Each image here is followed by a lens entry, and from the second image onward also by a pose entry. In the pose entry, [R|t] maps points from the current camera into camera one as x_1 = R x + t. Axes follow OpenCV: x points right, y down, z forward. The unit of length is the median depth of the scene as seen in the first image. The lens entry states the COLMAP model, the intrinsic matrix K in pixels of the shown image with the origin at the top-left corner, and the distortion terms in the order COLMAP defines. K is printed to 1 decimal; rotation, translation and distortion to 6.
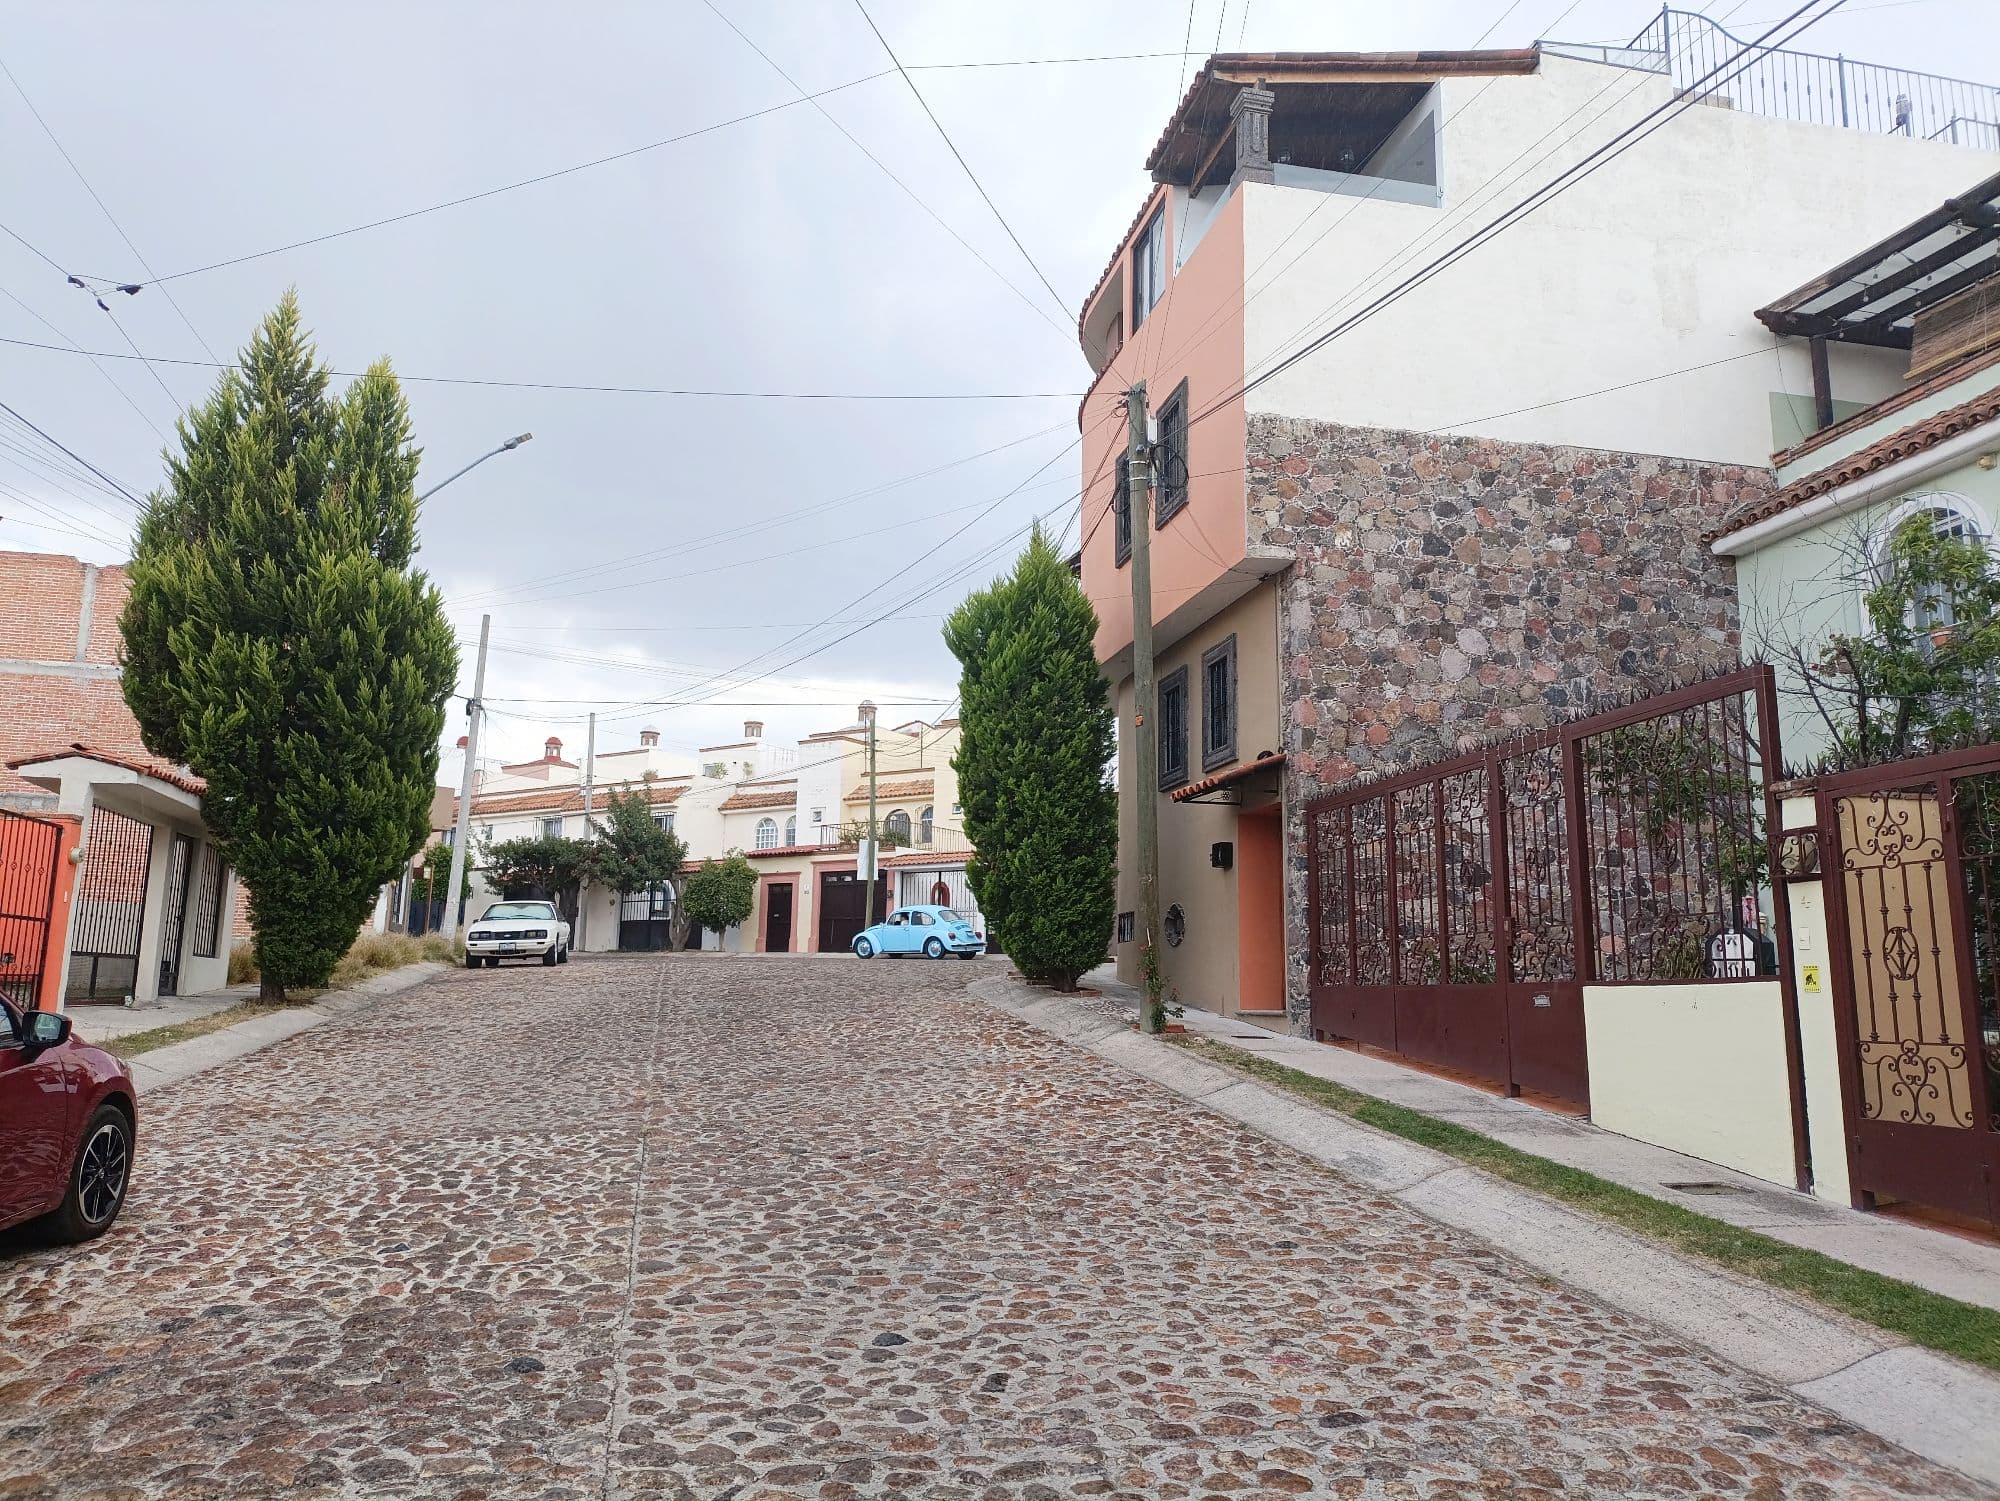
lens RADIAL K [[1468.4, 0, 997.3], [0, 1468.4, 747.4], [0, 0, 1]] dist [-0.005898, -0.000965]
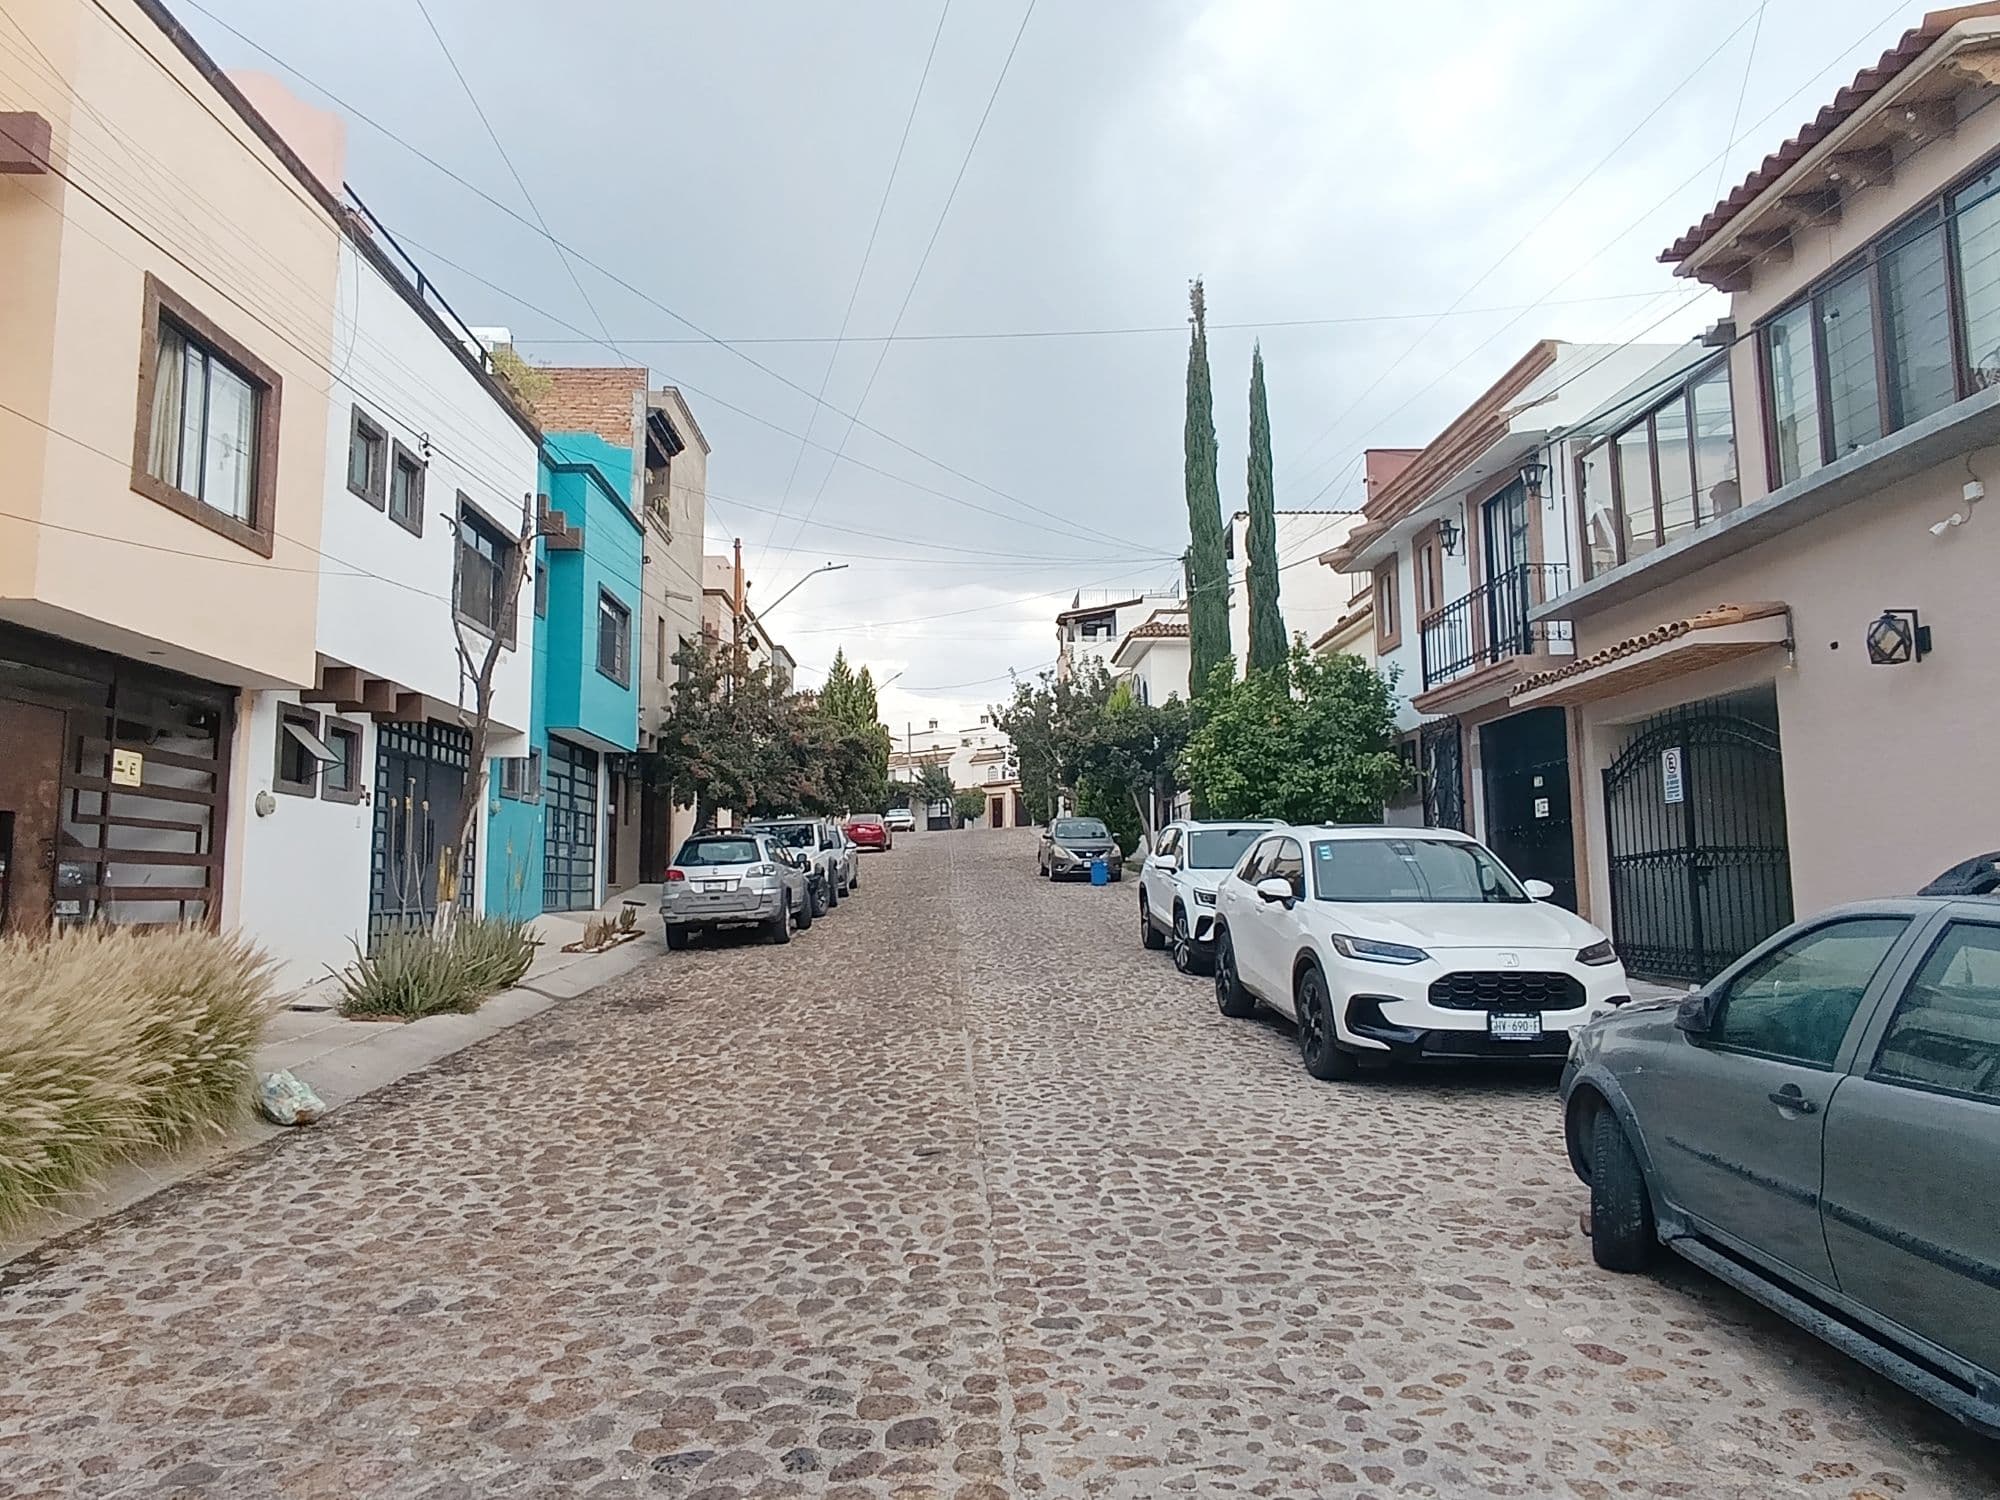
lens RADIAL K [[1468.4, 0, 999.3], [0, 1468.4, 743.1], [0, 0, 1]] dist [-0.005898, -0.000965]
pose [[0.982869, -0.040323, -0.179843, 0.258014], [0.051936, 0.996826, 0.060336, -0.124294], [0.176839, -0.068642, 0.981843, -1.177684]]
